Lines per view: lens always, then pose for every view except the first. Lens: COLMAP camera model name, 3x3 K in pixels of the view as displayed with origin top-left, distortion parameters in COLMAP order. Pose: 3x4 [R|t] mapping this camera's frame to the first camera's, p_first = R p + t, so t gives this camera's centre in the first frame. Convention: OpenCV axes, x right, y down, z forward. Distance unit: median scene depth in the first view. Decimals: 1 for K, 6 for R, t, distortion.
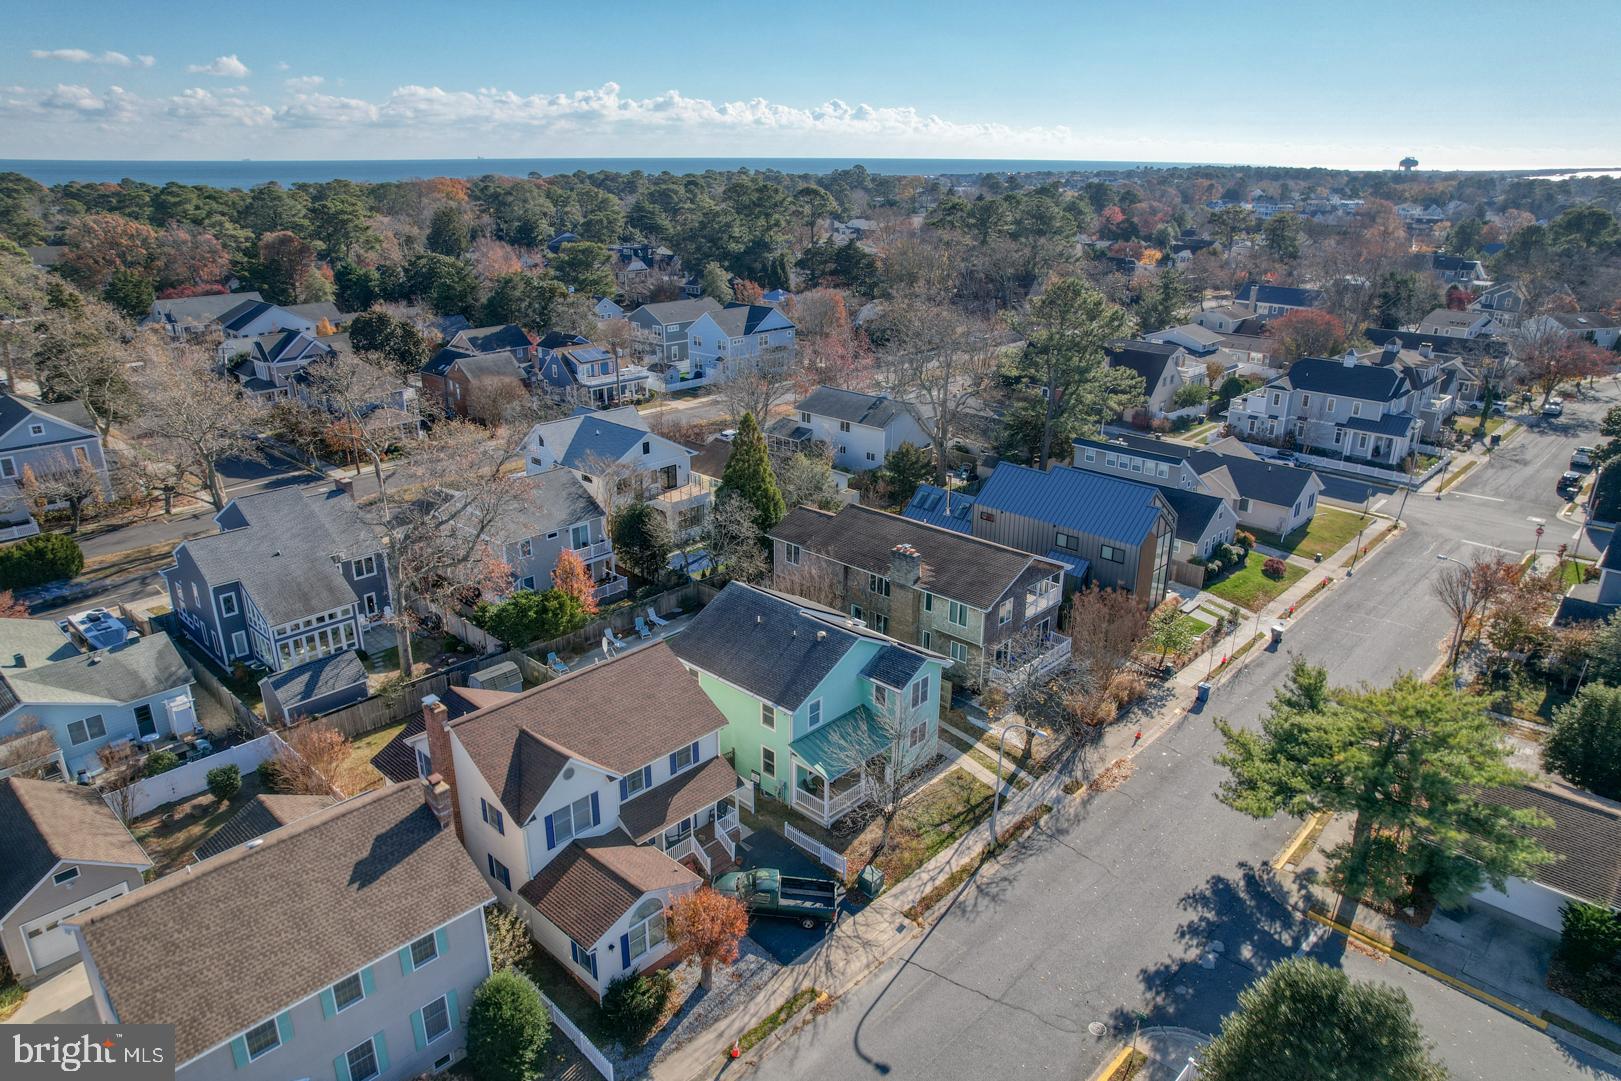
lens RADIAL K [[1047.5, 0, 810.1], [0, 1047.5, 545.3], [0, 0, 1]] dist [-0.085838, 0.073735]
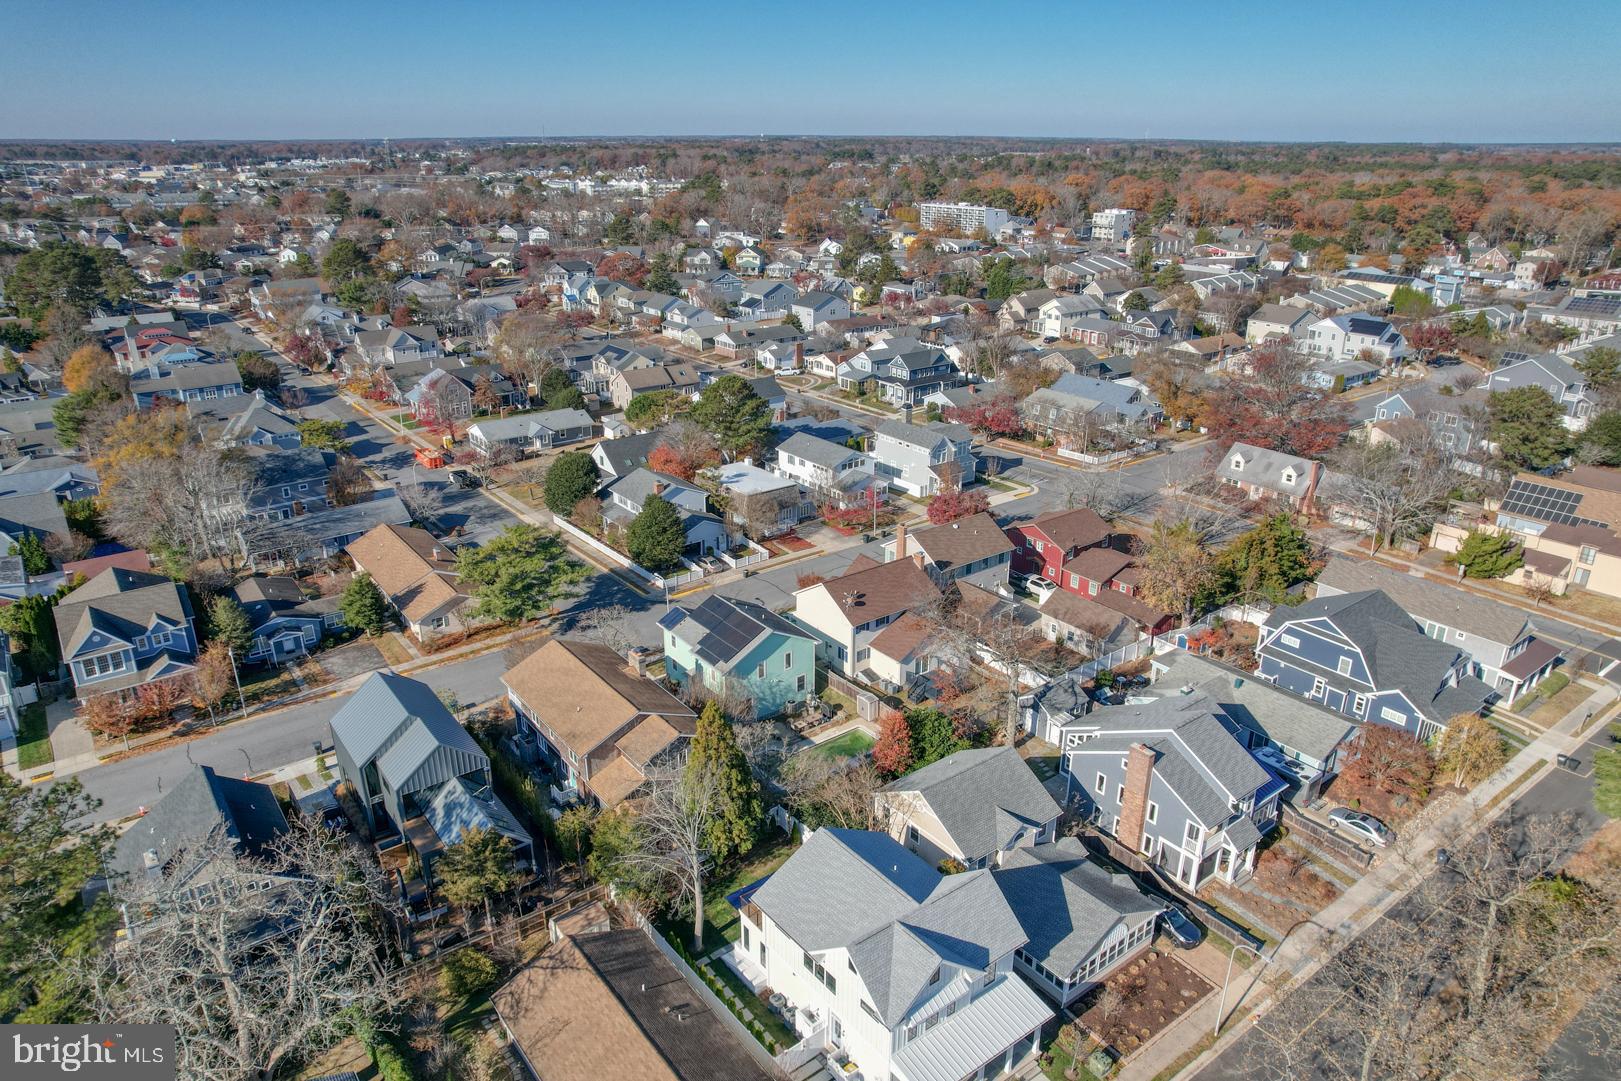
lens RADIAL K [[1066.7, 0, 810.5], [0, 1066.7, 540.5], [0, 0, 1]] dist [-0.065650, 0.048301]
pose [[-0.986288, -0.060182, 0.153670, -0.308140], [0.057477, 0.747584, 0.661676, -0.926645], [-0.154702, 0.661435, -0.733874, 1.744208]]
